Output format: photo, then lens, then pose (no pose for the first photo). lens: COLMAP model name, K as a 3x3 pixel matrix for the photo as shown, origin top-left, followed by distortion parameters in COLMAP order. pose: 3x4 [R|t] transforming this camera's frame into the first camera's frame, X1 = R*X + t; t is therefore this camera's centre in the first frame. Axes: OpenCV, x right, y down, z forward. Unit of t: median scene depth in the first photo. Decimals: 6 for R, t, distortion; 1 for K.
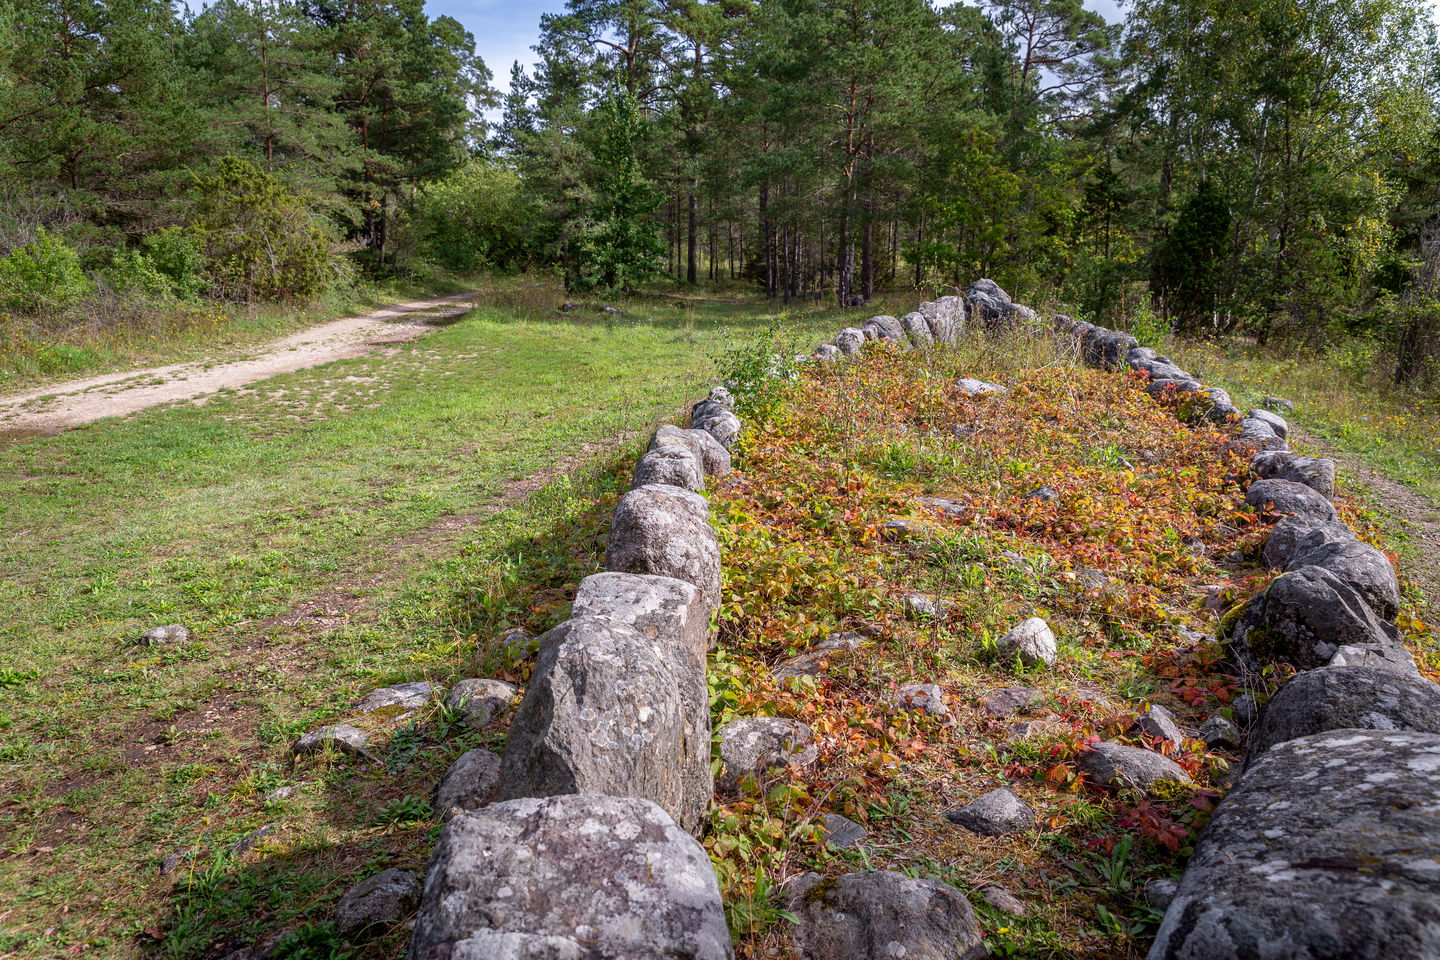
lens RADIAL K [[966.4, 0, 720.0], [0, 966.4, 480.0], [0, 0, 1]] dist [0.000428, -0.020211]
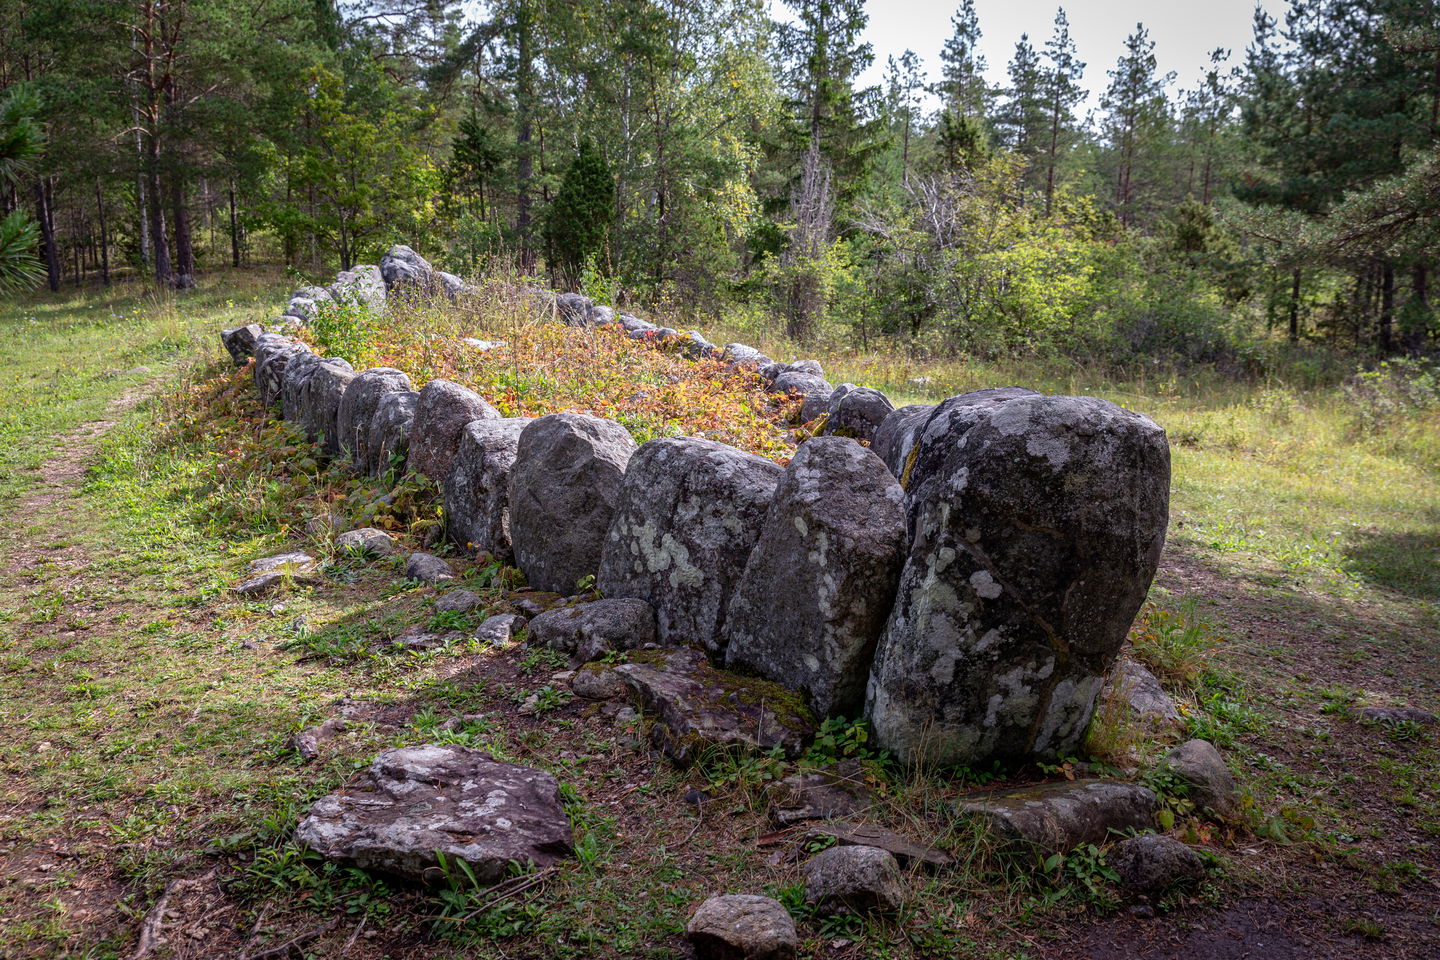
lens RADIAL K [[1335.5, 0, 720.0], [0, 1335.5, 480.0], [0, 0, 1]] dist [0.000826, 0.001072]
pose [[0.826981, -0.105878, 0.552171, -0.109652], [0.128623, 0.991690, -0.002483, 0.027487], [-0.547320, 0.073075, 0.833727, -0.098668]]
